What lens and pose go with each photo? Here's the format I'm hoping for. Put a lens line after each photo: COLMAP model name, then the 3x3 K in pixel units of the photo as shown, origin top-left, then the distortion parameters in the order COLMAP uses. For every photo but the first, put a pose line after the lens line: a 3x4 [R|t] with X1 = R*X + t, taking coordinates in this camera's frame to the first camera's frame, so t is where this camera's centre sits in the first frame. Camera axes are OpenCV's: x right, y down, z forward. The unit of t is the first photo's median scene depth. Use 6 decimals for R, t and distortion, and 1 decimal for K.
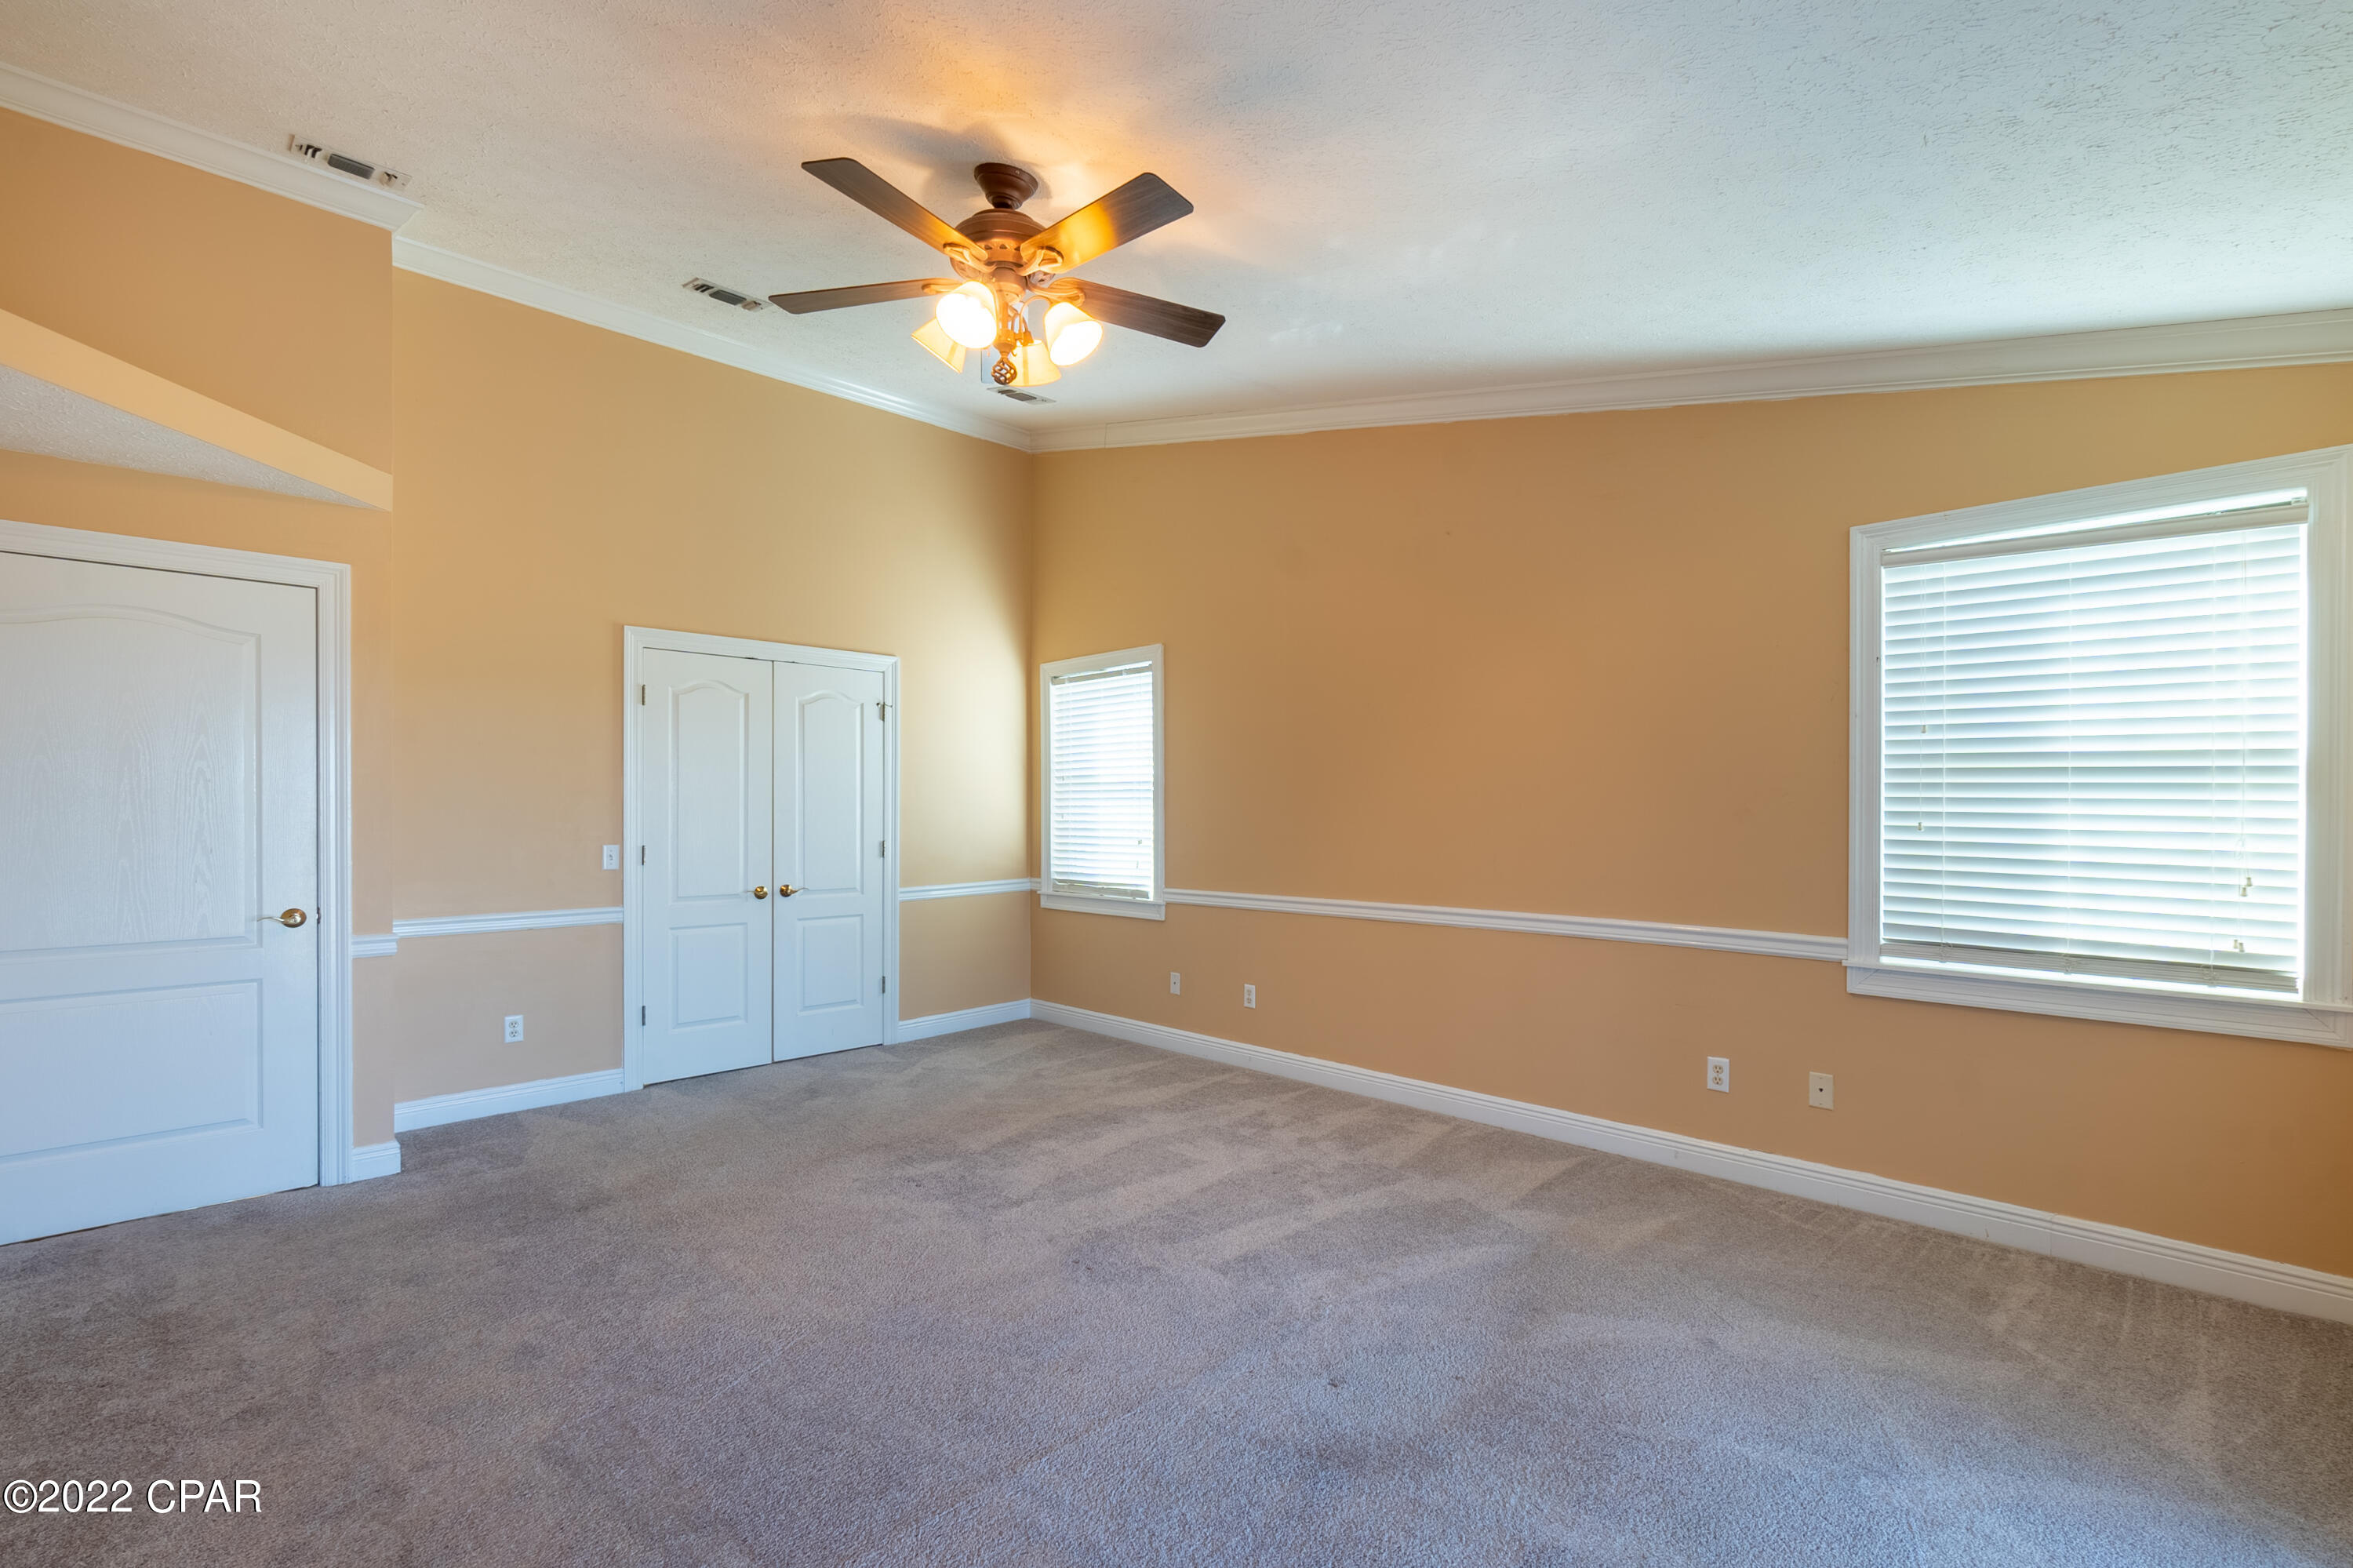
lens RADIAL K [[1046.1, 0, 1169.1], [0, 1046.1, 792.9], [0, 0, 1]] dist [-0.000549, -0.000163]
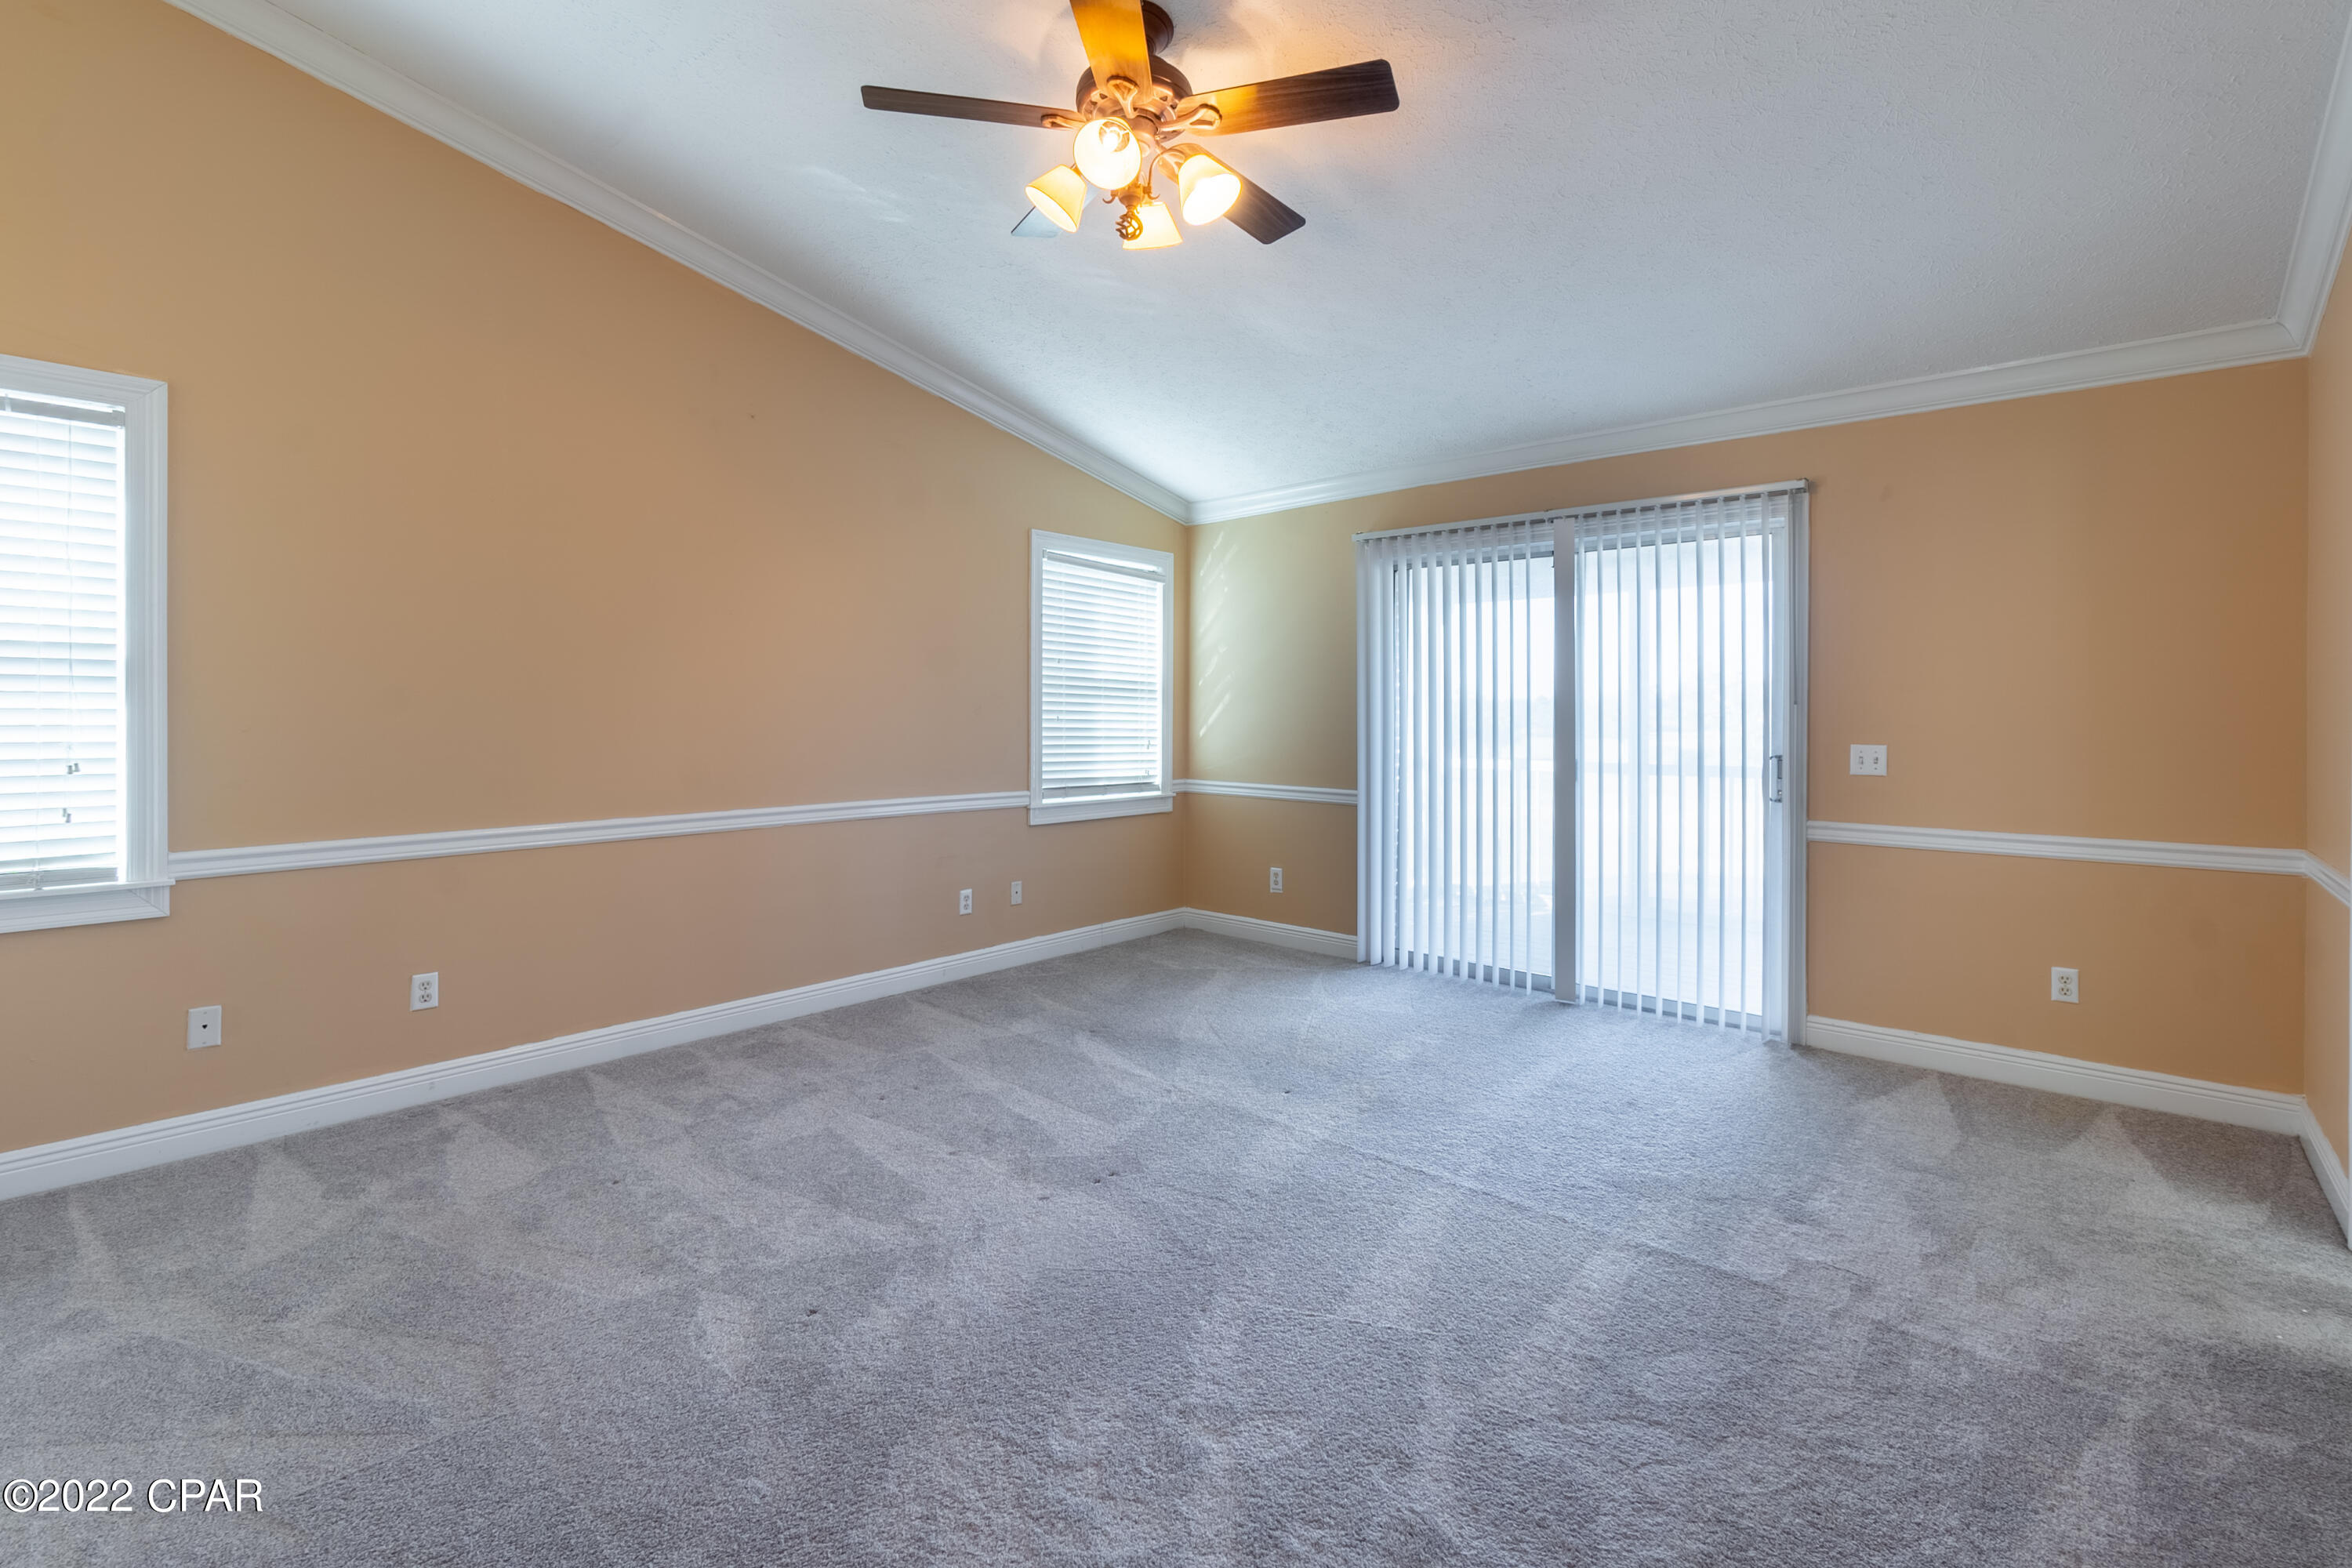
lens RADIAL K [[1057.0, 0, 1180.9], [0, 1057.0, 706.9], [0, 0, 1]] dist [0.000022, 0.000065]
pose [[-0.074576, 0.001773, 0.997214, -0.930070], [-0.022385, 0.999743, -0.003451, 0.013812], [-0.996964, -0.022580, -0.074517, 0.882135]]
